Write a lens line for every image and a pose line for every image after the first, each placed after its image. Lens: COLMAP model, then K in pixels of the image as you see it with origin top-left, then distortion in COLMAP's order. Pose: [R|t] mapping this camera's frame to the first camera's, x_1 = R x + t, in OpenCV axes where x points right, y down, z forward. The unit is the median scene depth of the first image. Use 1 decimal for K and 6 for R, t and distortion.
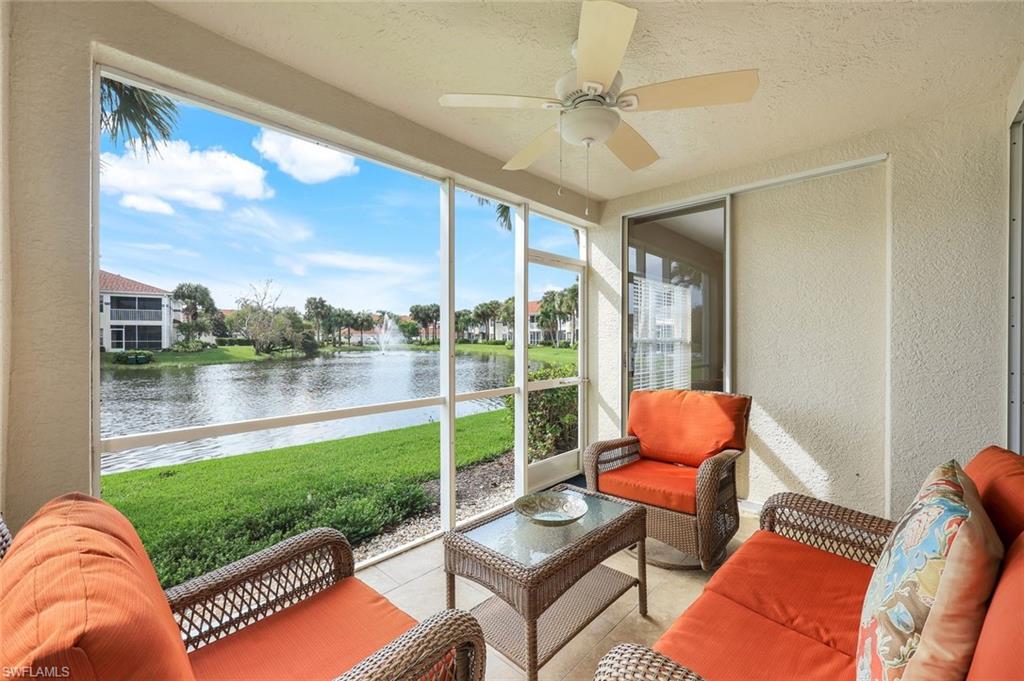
lens RADIAL K [[414.2, 0, 508.2], [0, 414.2, 339.8], [0, 0, 1]] dist [-0.001655, -0.000106]
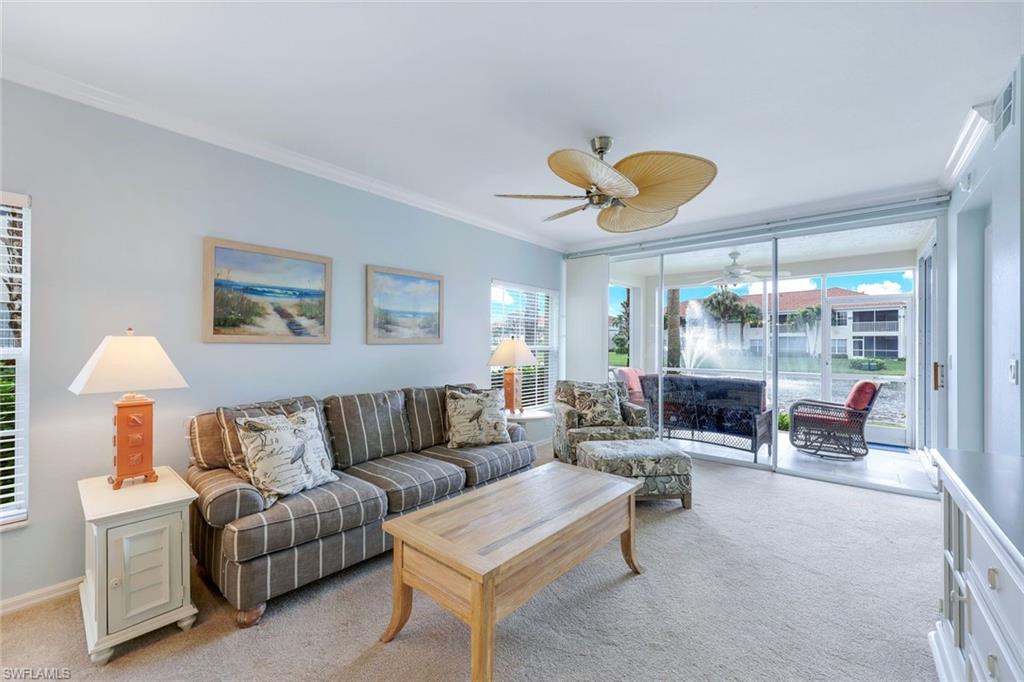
lens RADIAL K [[414.2, 0, 508.2], [0, 414.2, 340.3], [0, 0, 1]] dist [-0.001655, -0.000106]
pose [[0.056164, -0.007971, -0.998390, 0.148867], [-0.013925, 0.999865, -0.008766, 0.000100], [0.998324, 0.014395, 0.056045, -0.042217]]
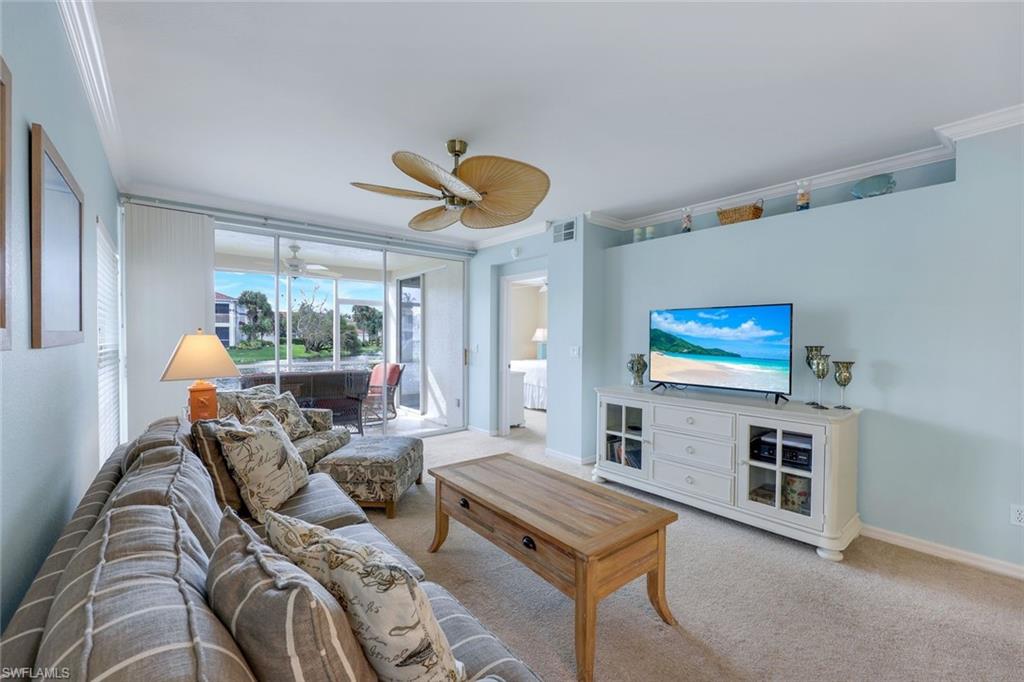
lens RADIAL K [[419.7, 0, 505.2], [0, 419.7, 345.6], [0, 0, 1]] dist [0.001208, 0.000260]
pose [[0.991716, 0.008000, -0.128202, 0.100908], [-0.006540, 0.999909, 0.011806, -0.000301], [0.128285, -0.010870, 0.991678, -0.091994]]
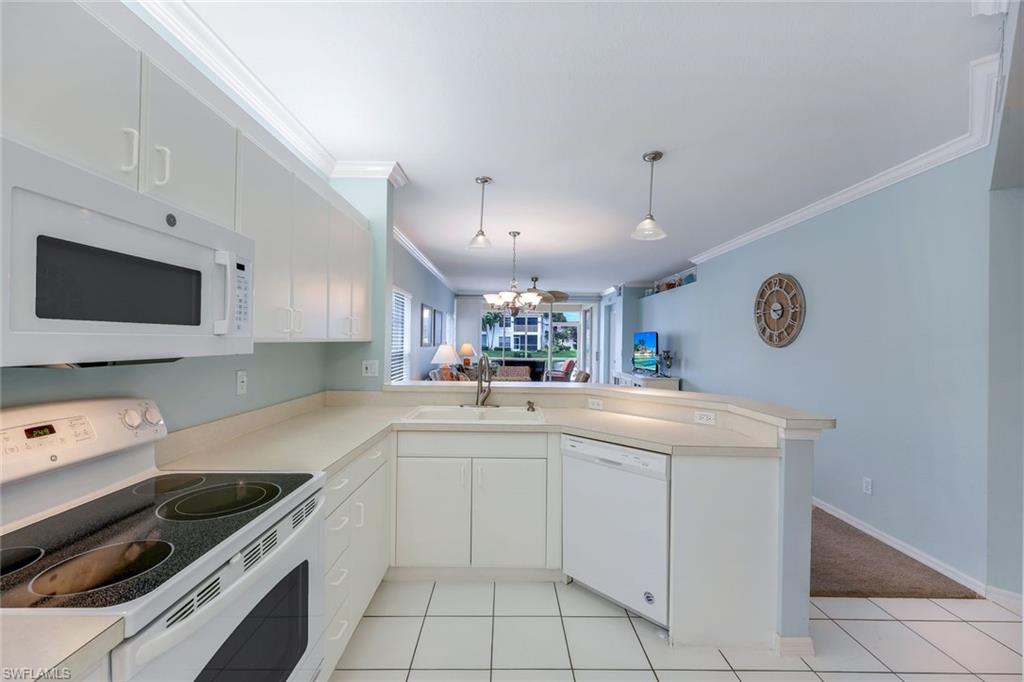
lens RADIAL K [[418.9, 0, 507.6], [0, 418.9, 338.0], [0, 0, 1]] dist [-0.001533, 0.000117]
pose [[0.692866, 0.003836, -0.721056, 0.218303], [-0.018673, 0.999746, -0.012624, -0.001395], [0.720825, 0.022210, 0.692761, -0.170364]]
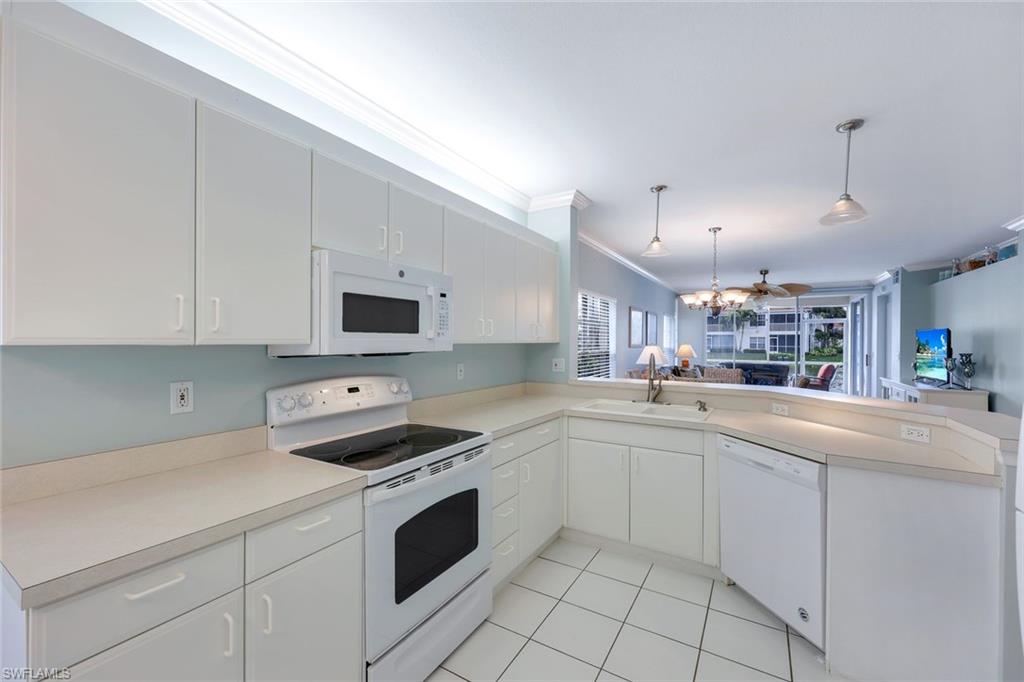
lens RADIAL K [[414.2, 0, 508.2], [0, 414.2, 340.3], [0, 0, 1]] dist [-0.001655, -0.000106]
pose [[0.206782, 0.000285, -0.978387, 0.232144], [-0.012935, 0.999913, -0.002443, -0.001439], [0.978302, 0.013161, 0.206768, -0.165258]]
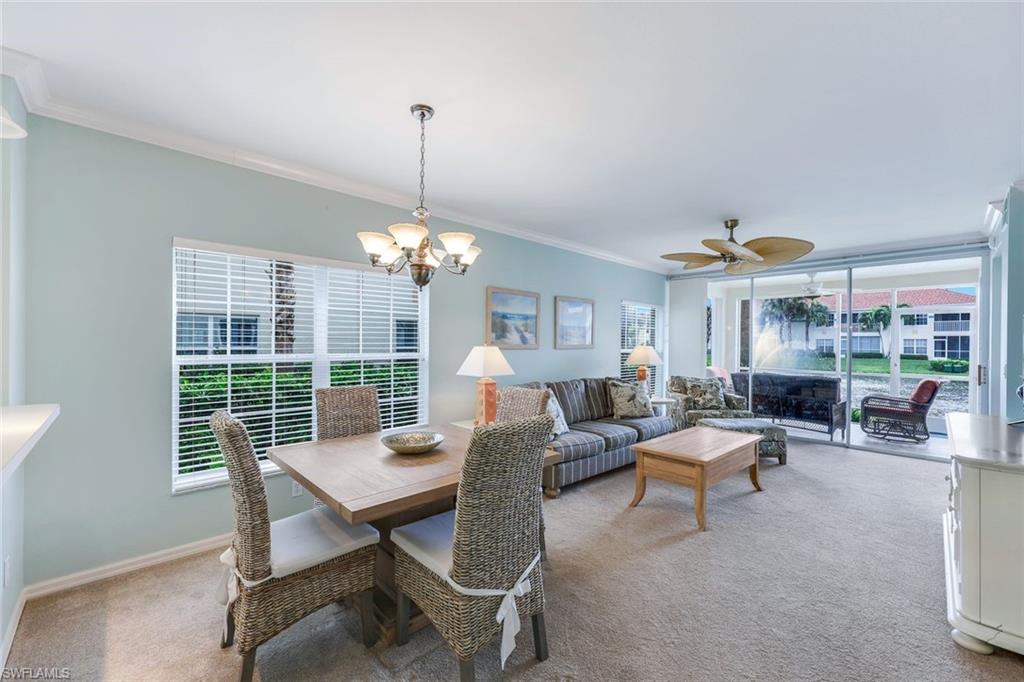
lens RADIAL K [[414.2, 0, 508.2], [0, 414.2, 340.3], [0, 0, 1]] dist [-0.001655, -0.000106]
pose [[-0.052731, -0.002370, -0.998606, 0.190039], [-0.018319, 0.999831, -0.001406, -0.001675], [0.998441, 0.018219, -0.052766, -0.073868]]
